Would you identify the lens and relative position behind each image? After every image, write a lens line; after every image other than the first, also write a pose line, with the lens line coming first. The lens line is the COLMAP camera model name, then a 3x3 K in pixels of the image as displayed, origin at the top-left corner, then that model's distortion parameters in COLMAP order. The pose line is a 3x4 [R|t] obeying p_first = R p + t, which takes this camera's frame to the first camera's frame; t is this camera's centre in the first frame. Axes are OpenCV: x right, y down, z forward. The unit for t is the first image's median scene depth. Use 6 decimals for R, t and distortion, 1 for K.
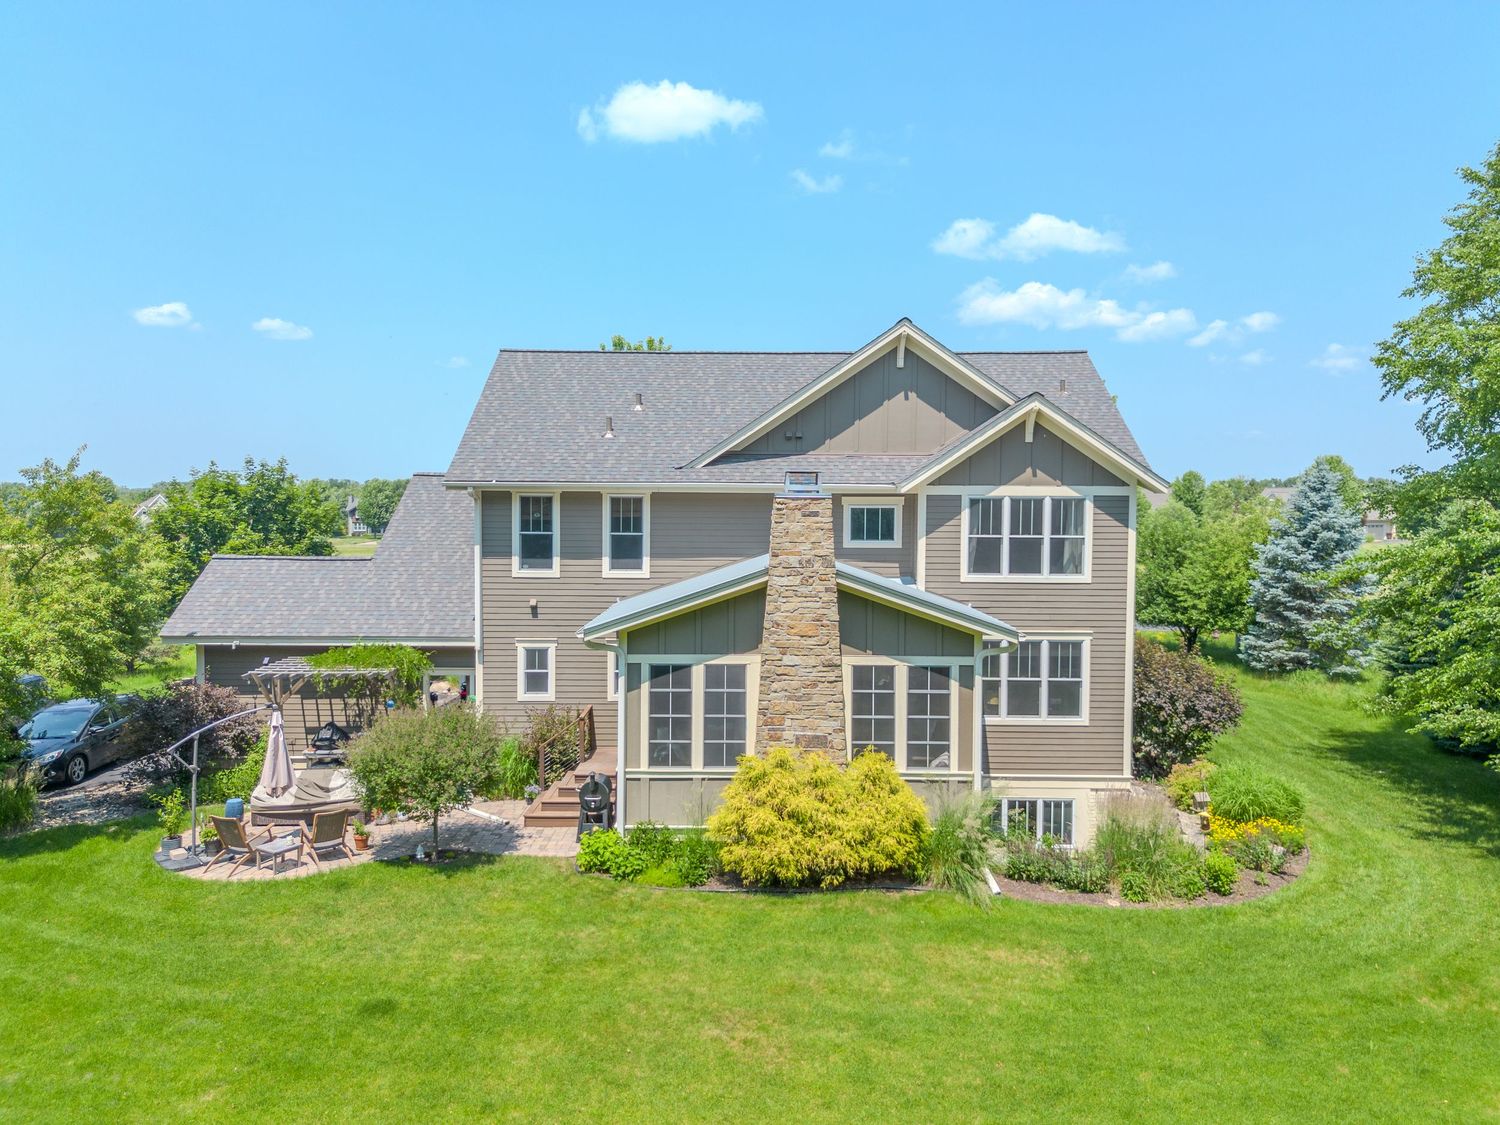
lens RADIAL K [[1073.0, 0, 750.5], [0, 1073.0, 541.5], [0, 0, 1]] dist [0.086612, -0.084512]
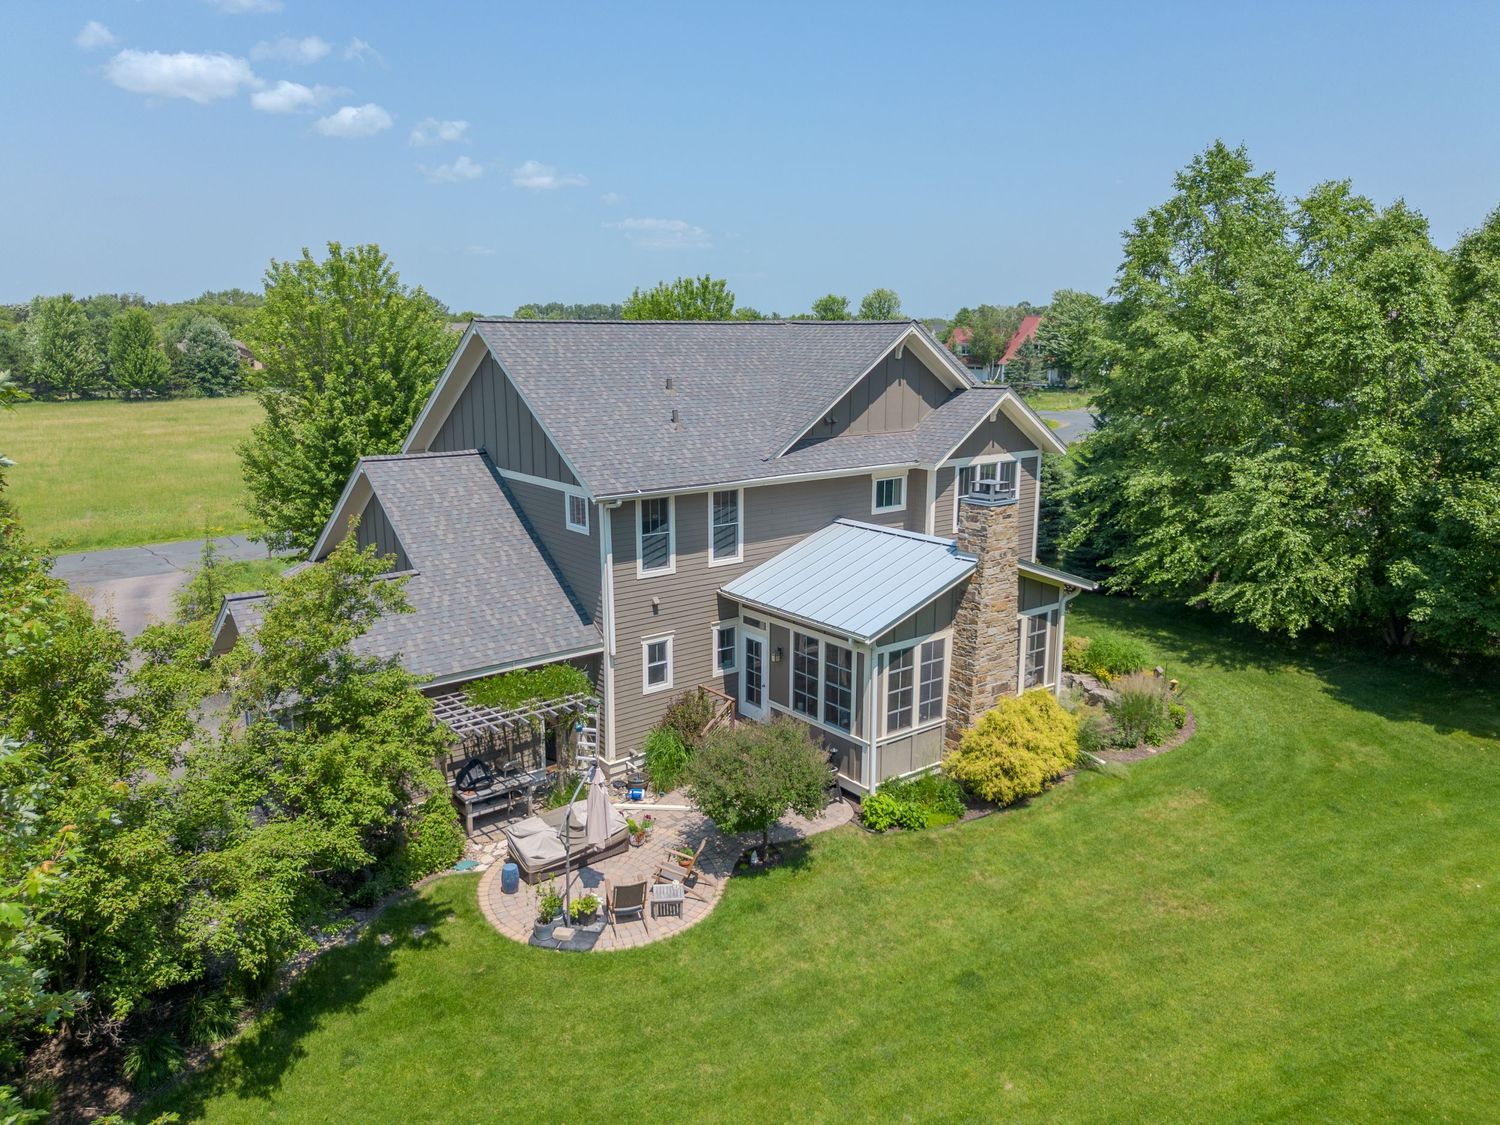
lens RADIAL K [[1073.0, 0, 750.5], [0, 1073.0, 541.5], [0, 0, 1]] dist [0.086612, -0.084512]
pose [[0.782856, -0.125801, 0.609352, -0.775326], [0.022632, 0.984456, 0.174165, -0.182003], [-0.621791, -0.122556, 0.773535, 0.160980]]
